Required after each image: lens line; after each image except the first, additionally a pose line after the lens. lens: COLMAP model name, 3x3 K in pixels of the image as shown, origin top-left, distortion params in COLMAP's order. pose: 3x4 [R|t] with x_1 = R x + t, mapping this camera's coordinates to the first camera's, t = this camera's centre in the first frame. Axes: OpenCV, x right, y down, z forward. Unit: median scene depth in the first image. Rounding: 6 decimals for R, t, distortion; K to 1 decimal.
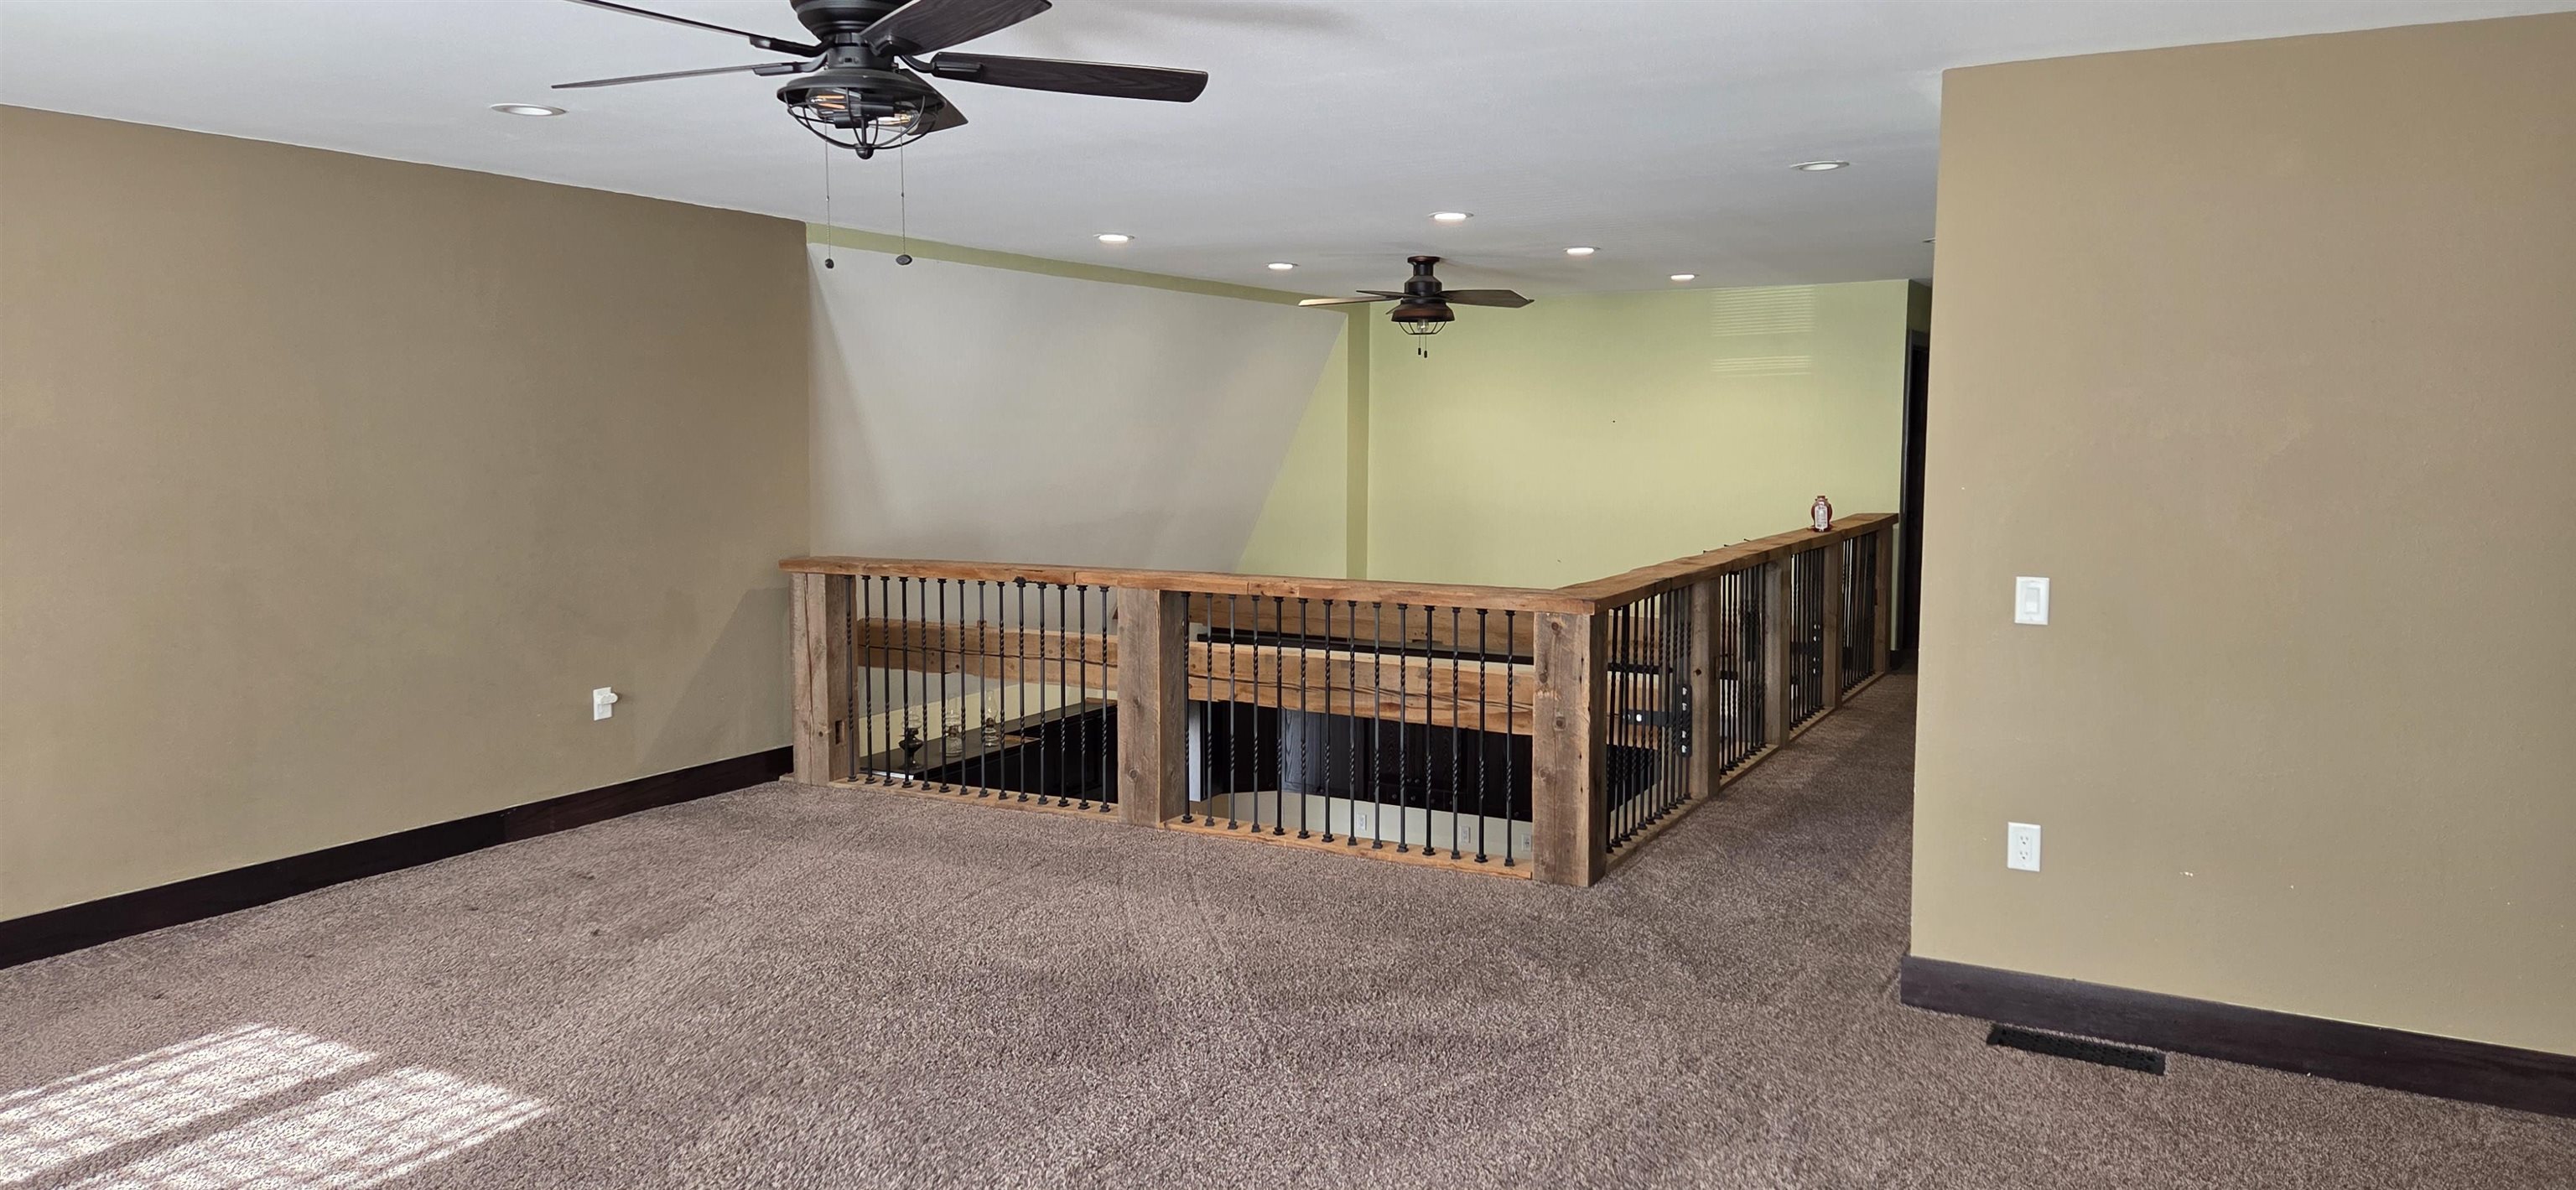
lens RADIAL K [[1715.3, 0, 1292.8], [0, 1715.3, 569.0], [0, 0, 1]] dist [0.077061, -0.065445]
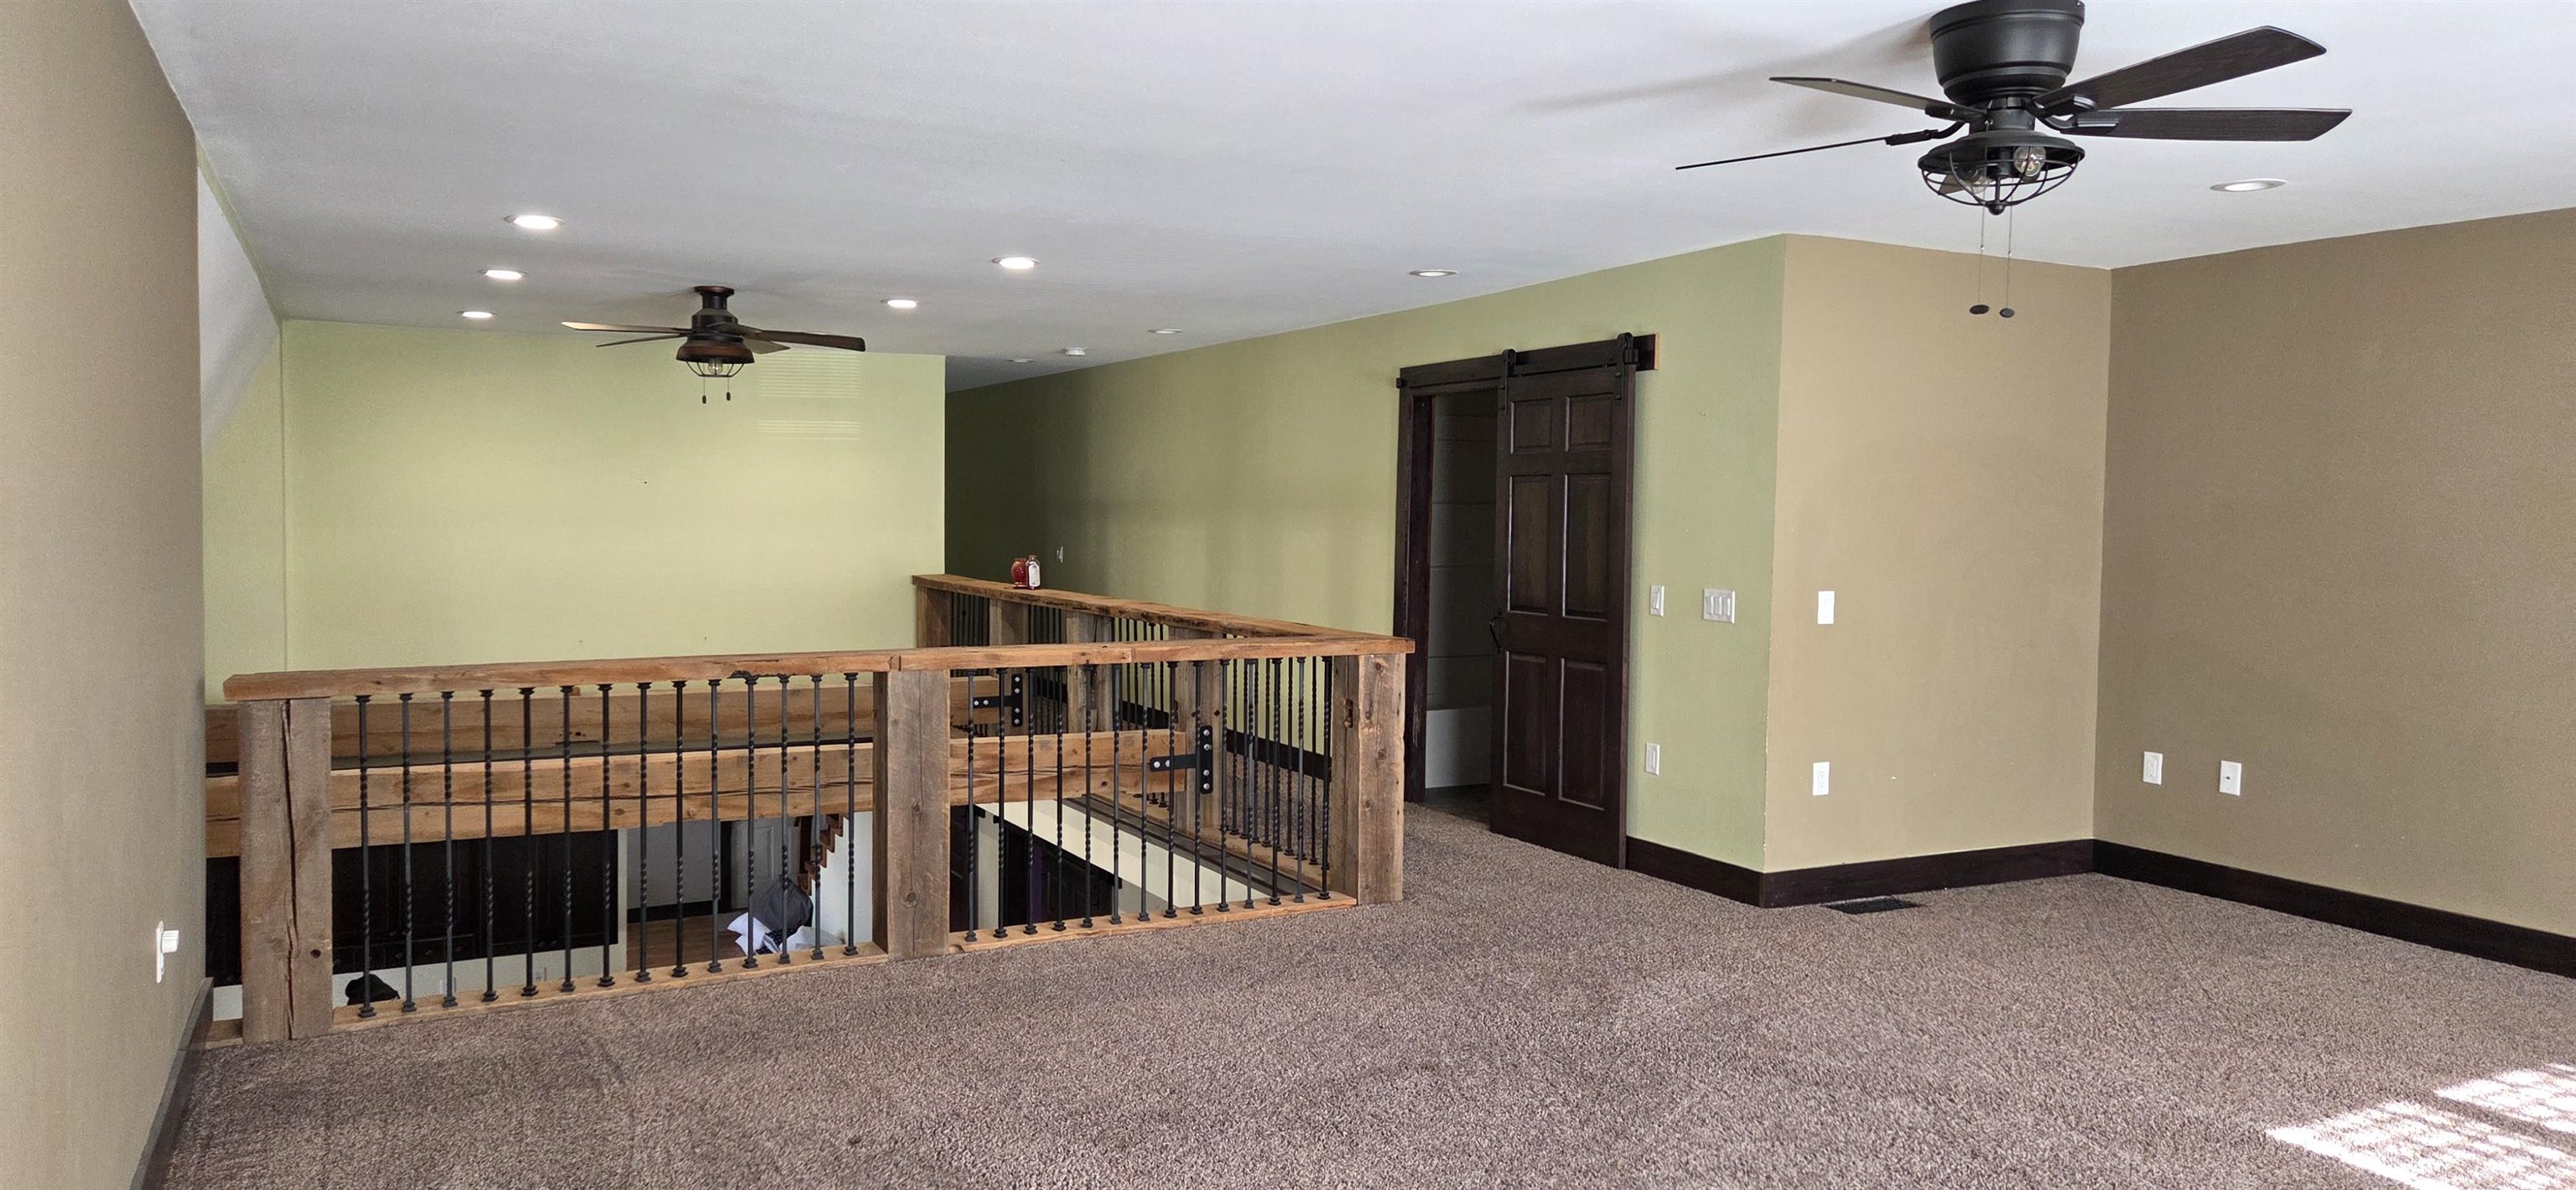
lens RADIAL K [[1715.3, 0, 1292.8], [0, 1715.3, 569.0], [0, 0, 1]] dist [0.077061, -0.065445]
pose [[0.536899, -0.024179, 0.843300, -0.631128], [0.061937, 0.998021, -0.010818, -0.015738], [-0.841370, 0.058039, 0.537335, 0.364591]]
